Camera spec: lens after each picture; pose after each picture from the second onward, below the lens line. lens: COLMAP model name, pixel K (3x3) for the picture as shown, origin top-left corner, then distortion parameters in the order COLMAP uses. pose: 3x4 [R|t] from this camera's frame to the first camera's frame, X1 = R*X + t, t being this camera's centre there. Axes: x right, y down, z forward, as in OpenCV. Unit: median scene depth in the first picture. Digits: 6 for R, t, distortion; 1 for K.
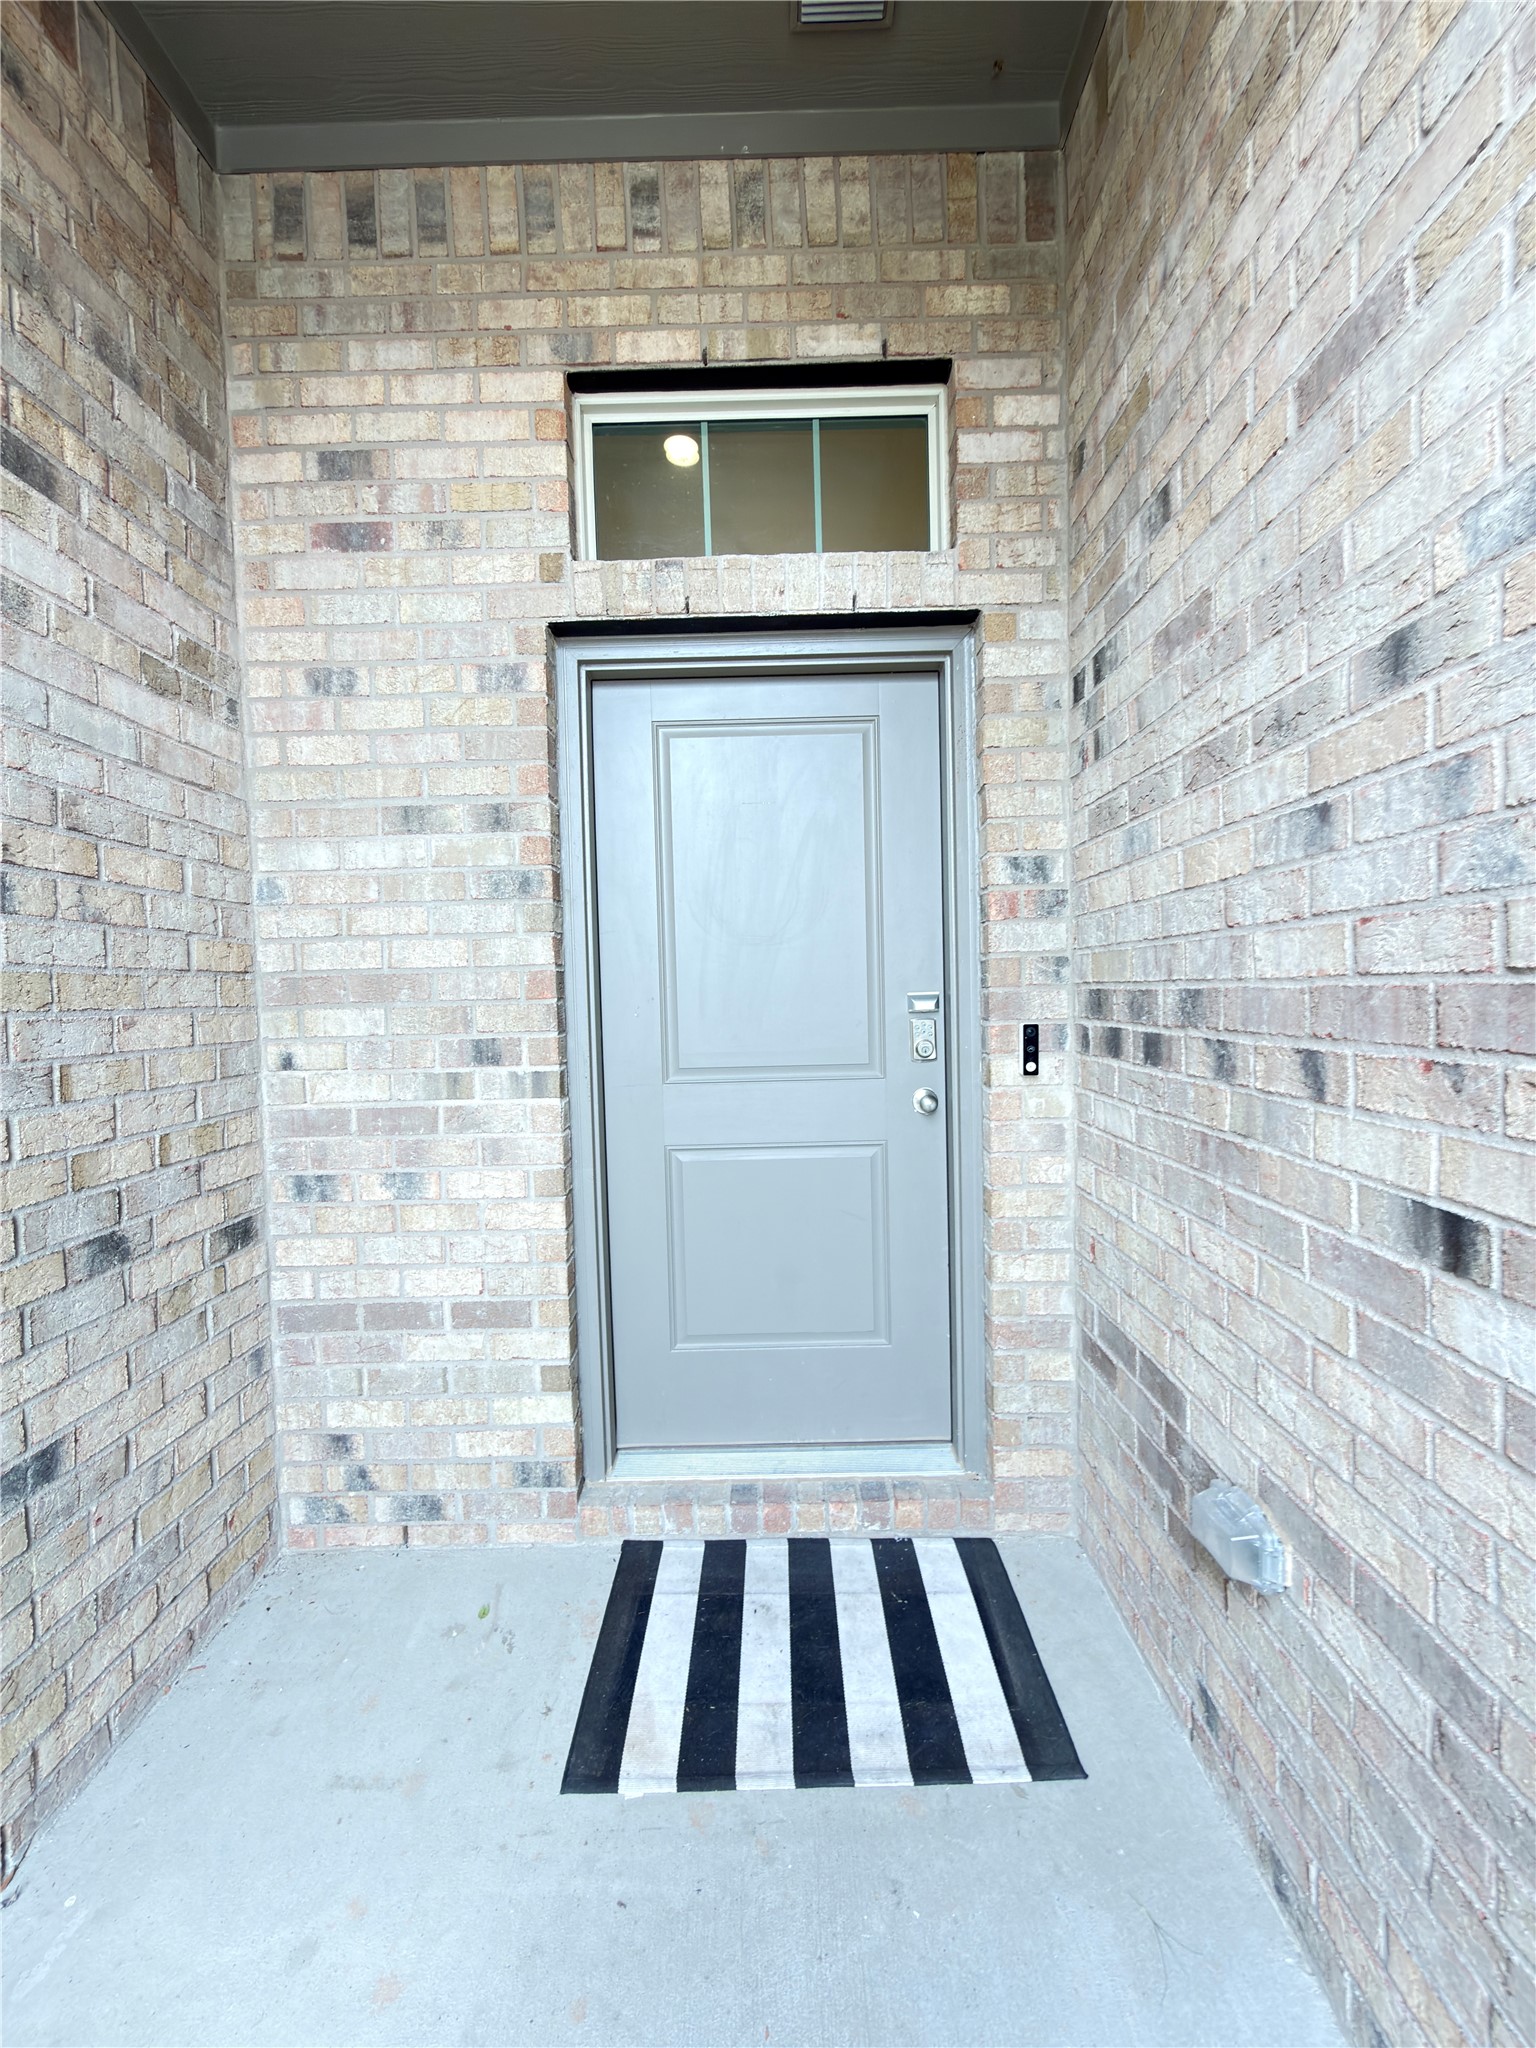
lens RADIAL K [[817.7, 0, 780.2], [0, 817.7, 1044.1], [0, 0, 1]] dist [0.000702, -0.000575]
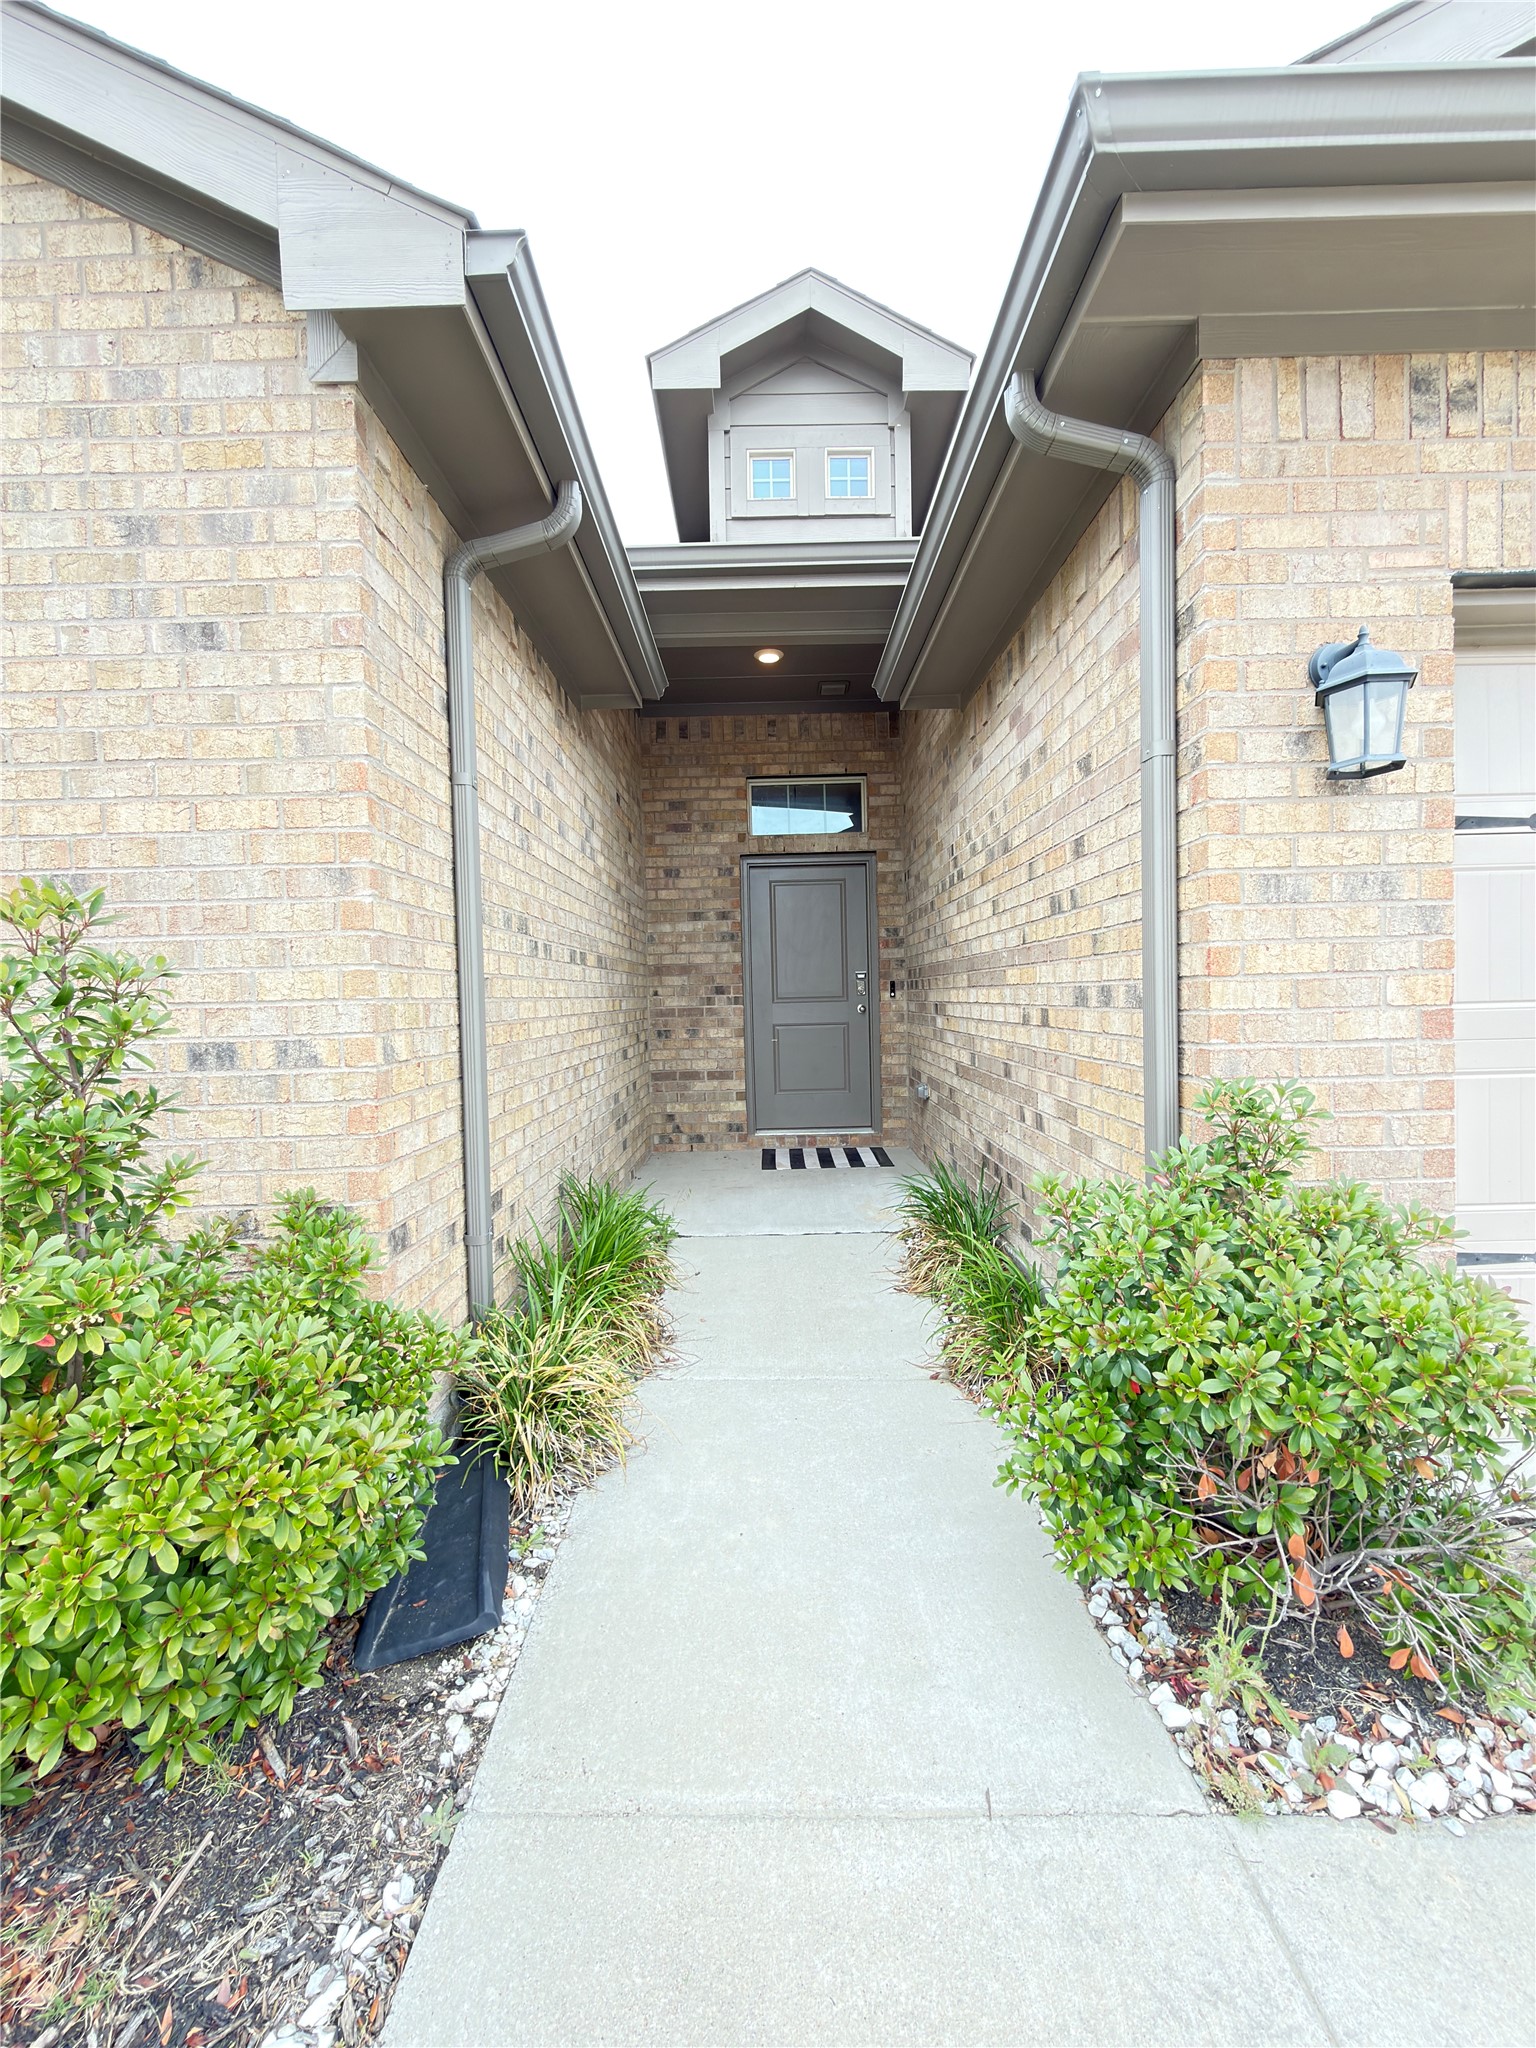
lens RADIAL K [[817.7, 0, 766.0], [0, 817.7, 1024.9], [0, 0, 1]] dist [0.000702, -0.000575]
pose [[0.999966, -0.002245, 0.007984, -0.209609], [0.002233, 0.999996, 0.001463, 0.140448], [-0.007988, -0.001445, 0.999967, -2.158599]]
